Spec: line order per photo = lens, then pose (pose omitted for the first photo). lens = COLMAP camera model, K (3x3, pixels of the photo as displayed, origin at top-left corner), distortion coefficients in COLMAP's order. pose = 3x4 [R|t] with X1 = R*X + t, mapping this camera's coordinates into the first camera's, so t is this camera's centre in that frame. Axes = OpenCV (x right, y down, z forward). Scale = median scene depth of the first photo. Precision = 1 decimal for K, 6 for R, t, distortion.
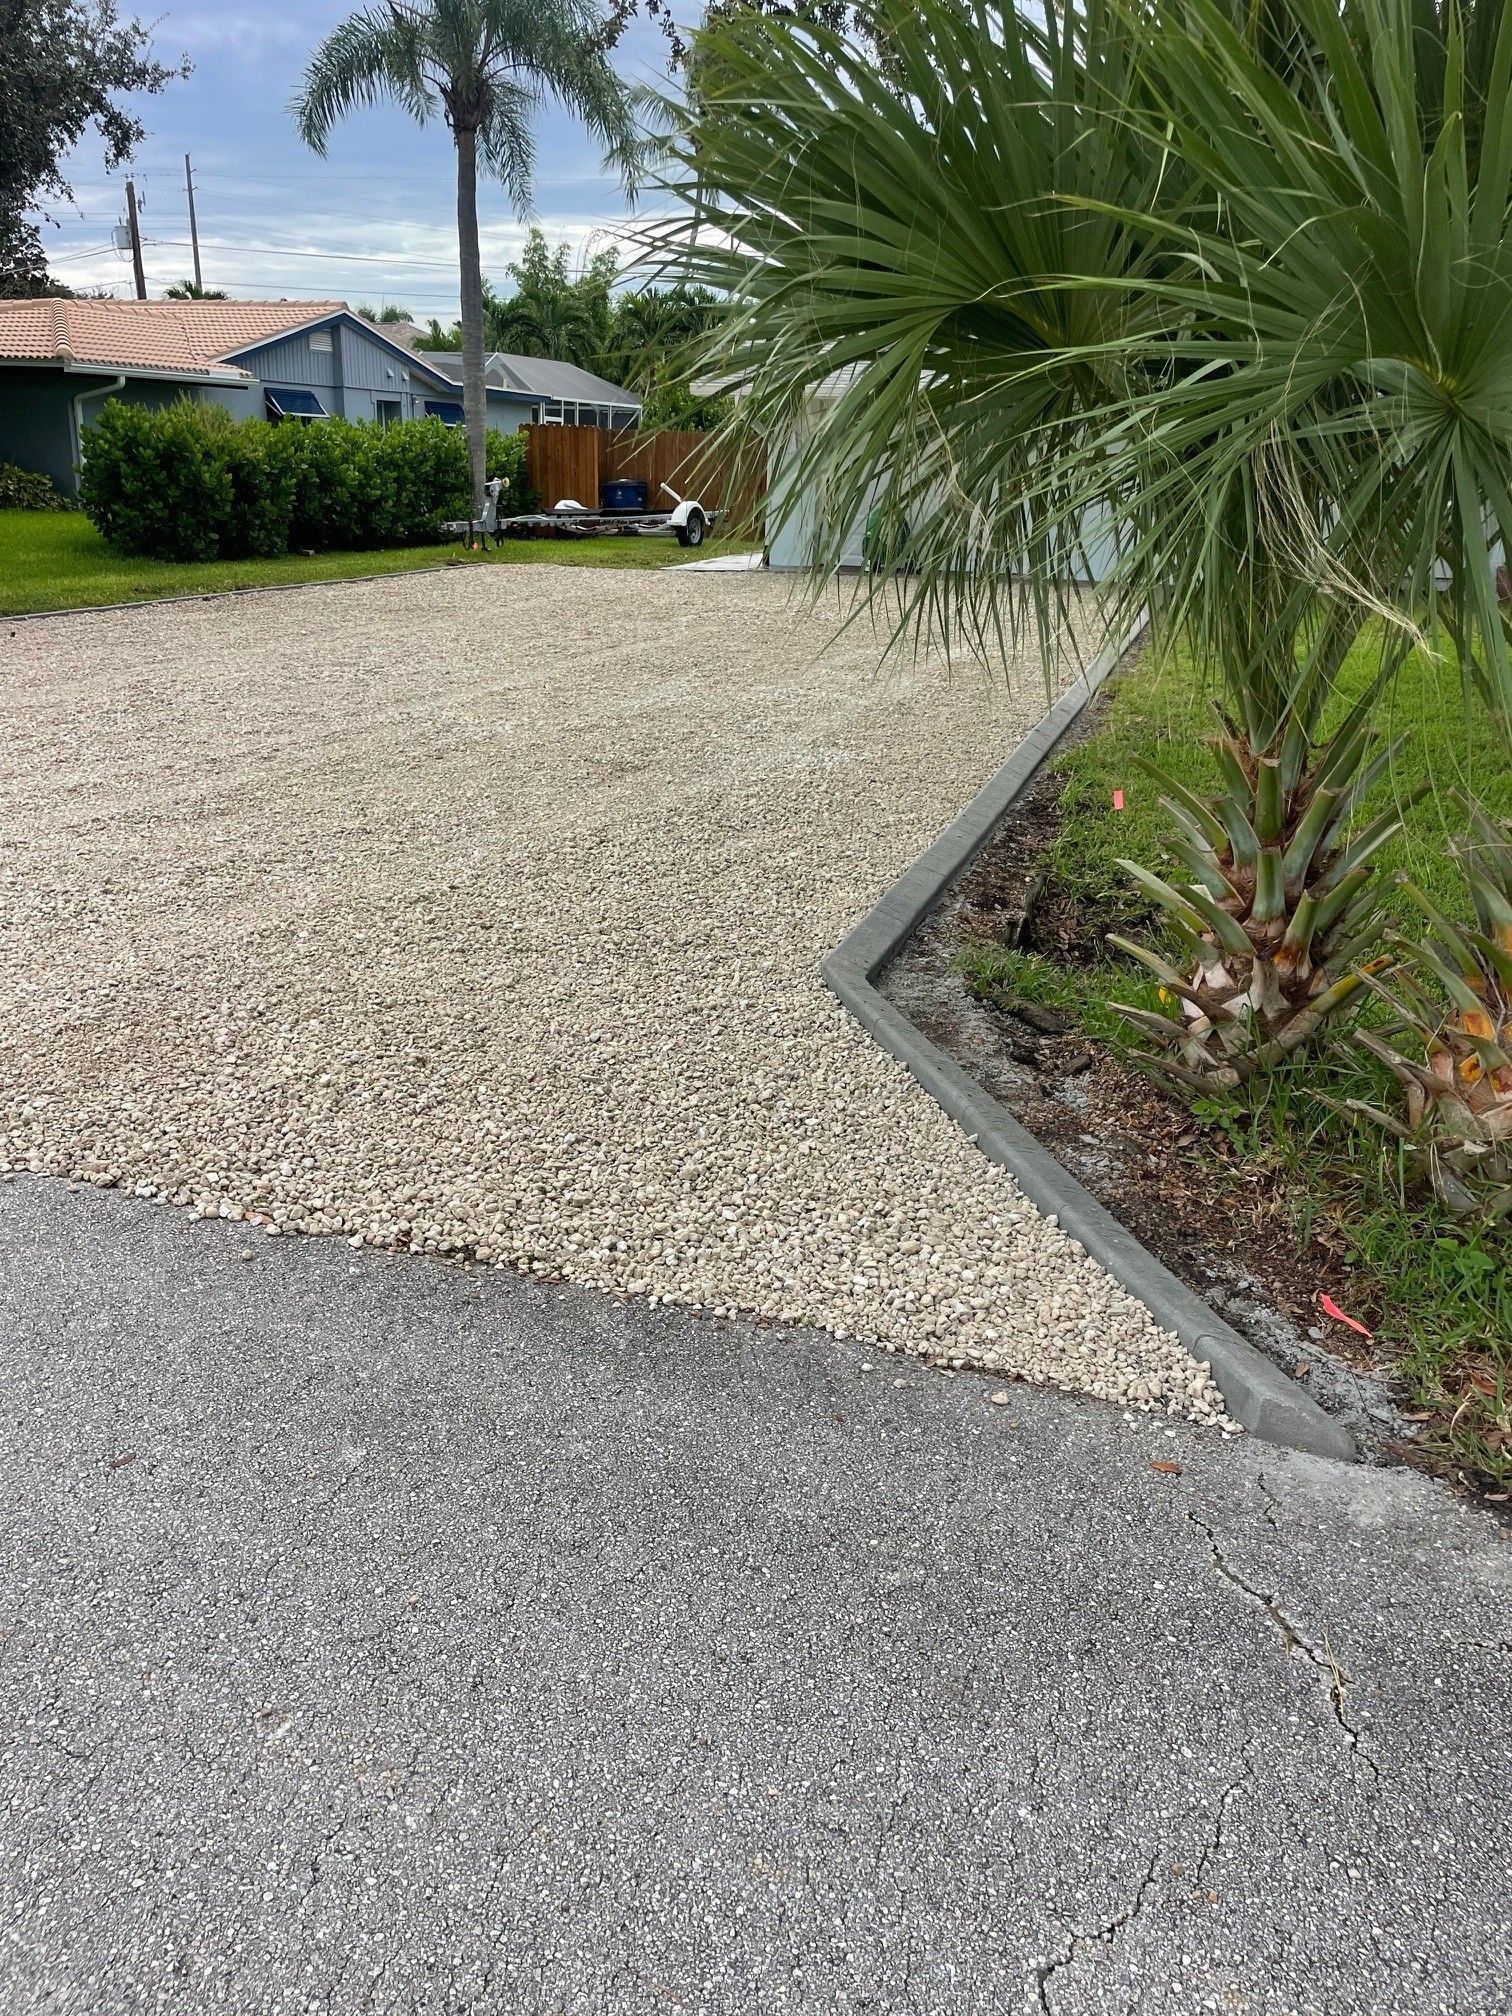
lens RADIAL K [[1591.8, 0, 764.9], [0, 1591.8, 993.4], [0, 0, 1]] dist [0.127791, -0.149621]
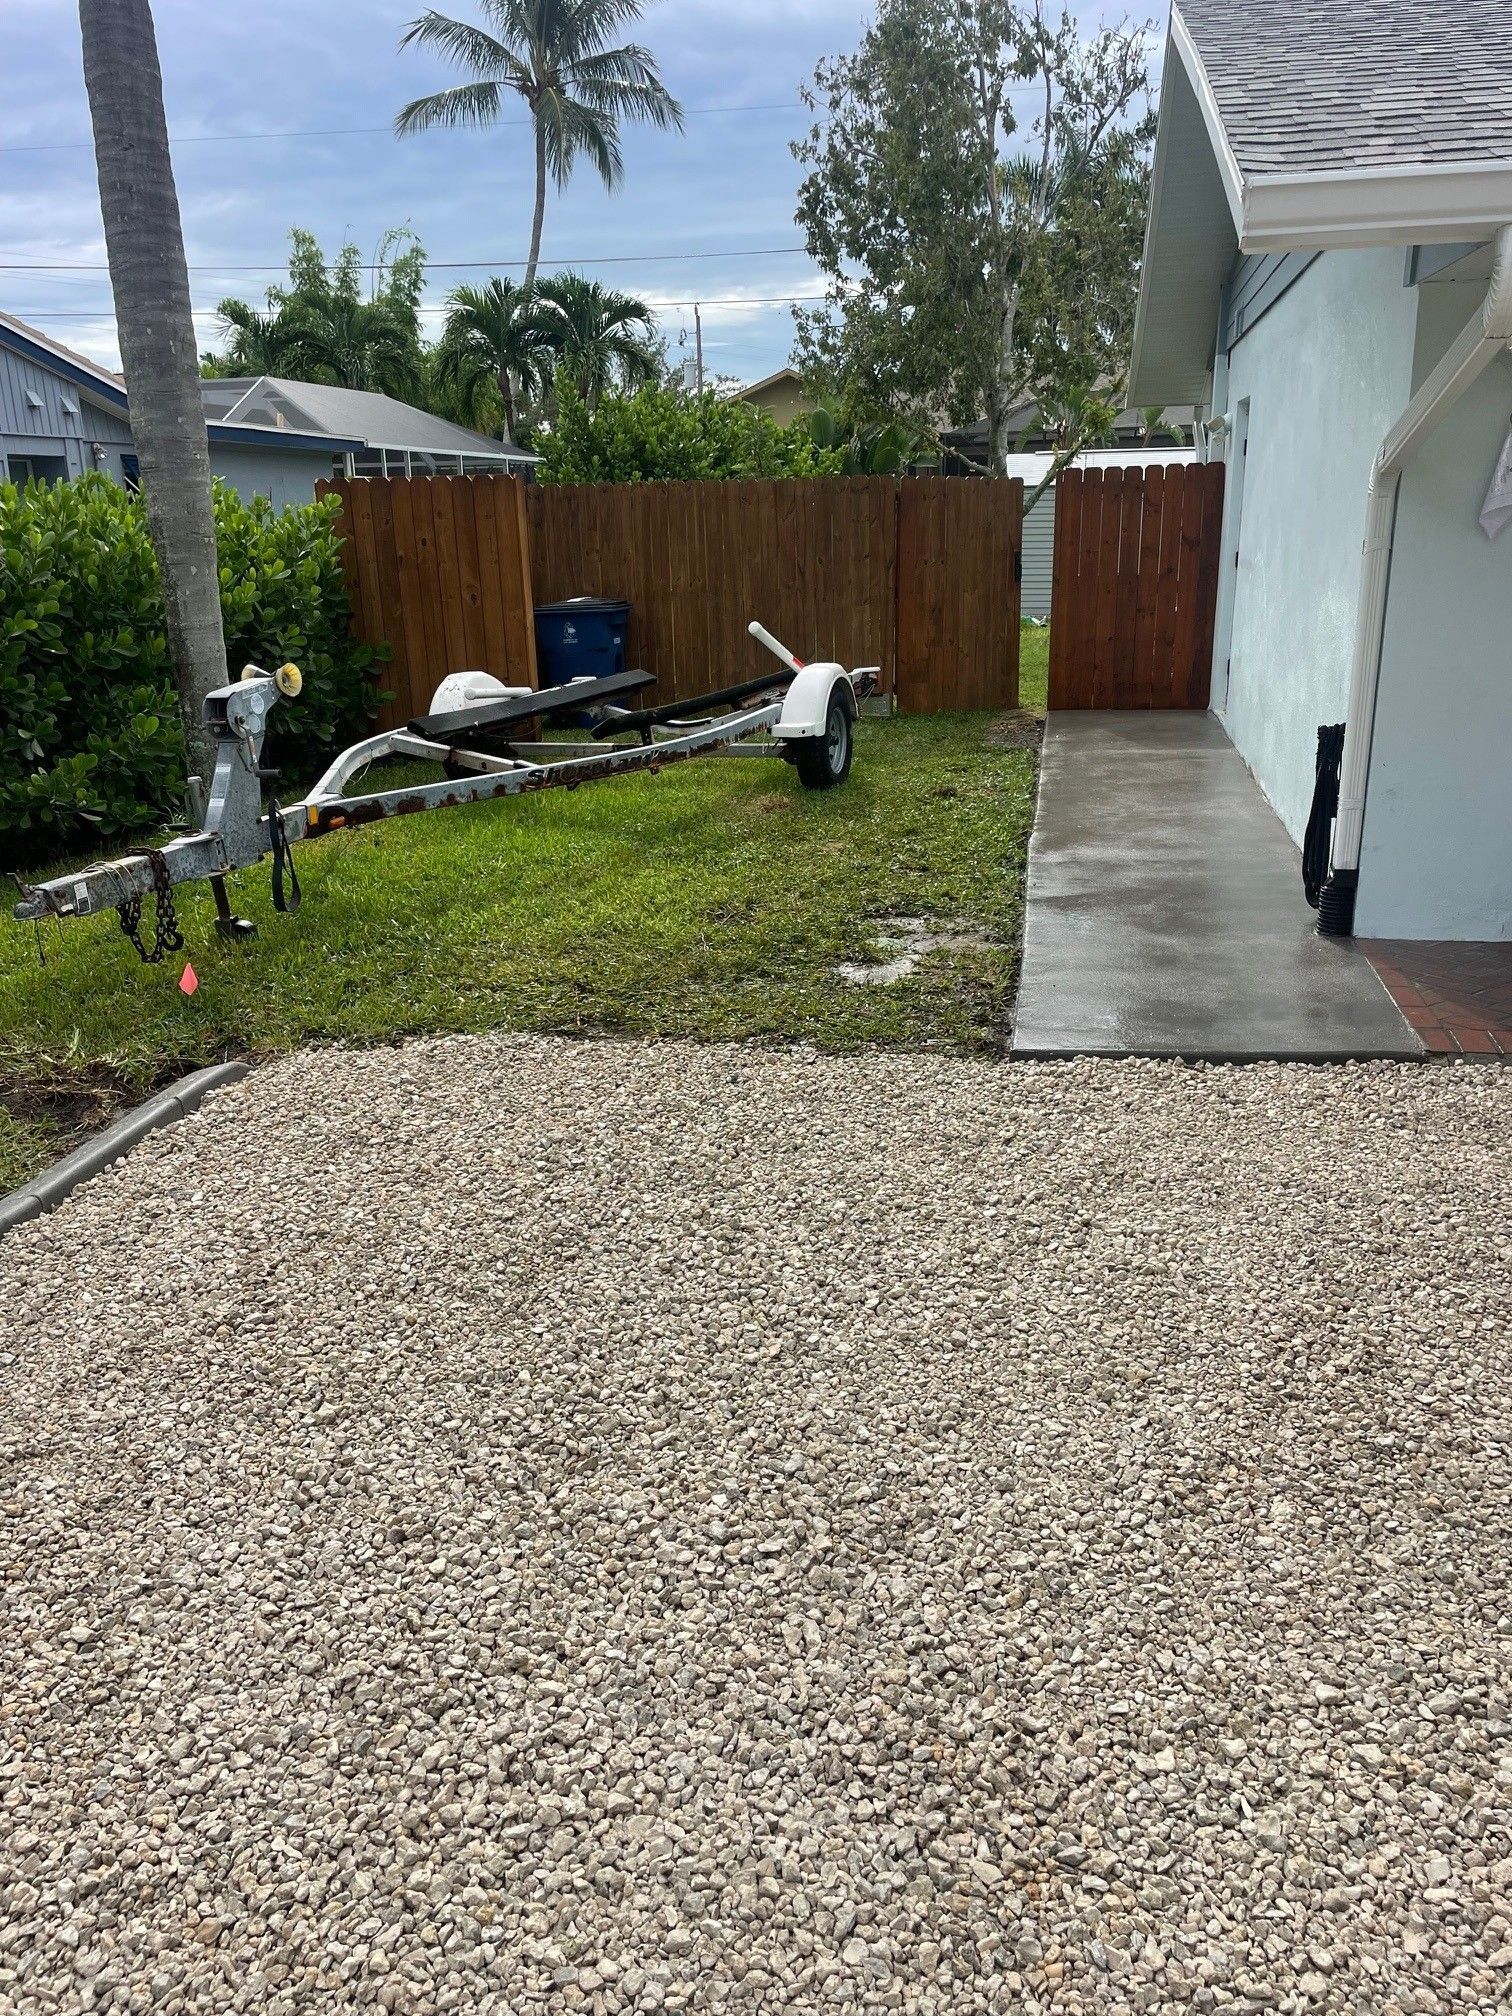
lens RADIAL K [[1591.8, 0, 764.9], [0, 1591.8, 993.4], [0, 0, 1]] dist [0.127791, -0.149621]
pose [[0.991166, -0.085403, 0.101475, -0.092841], [0.088637, 0.995676, -0.027793, -0.204599], [-0.098663, 0.036542, 0.994450, 0.593819]]
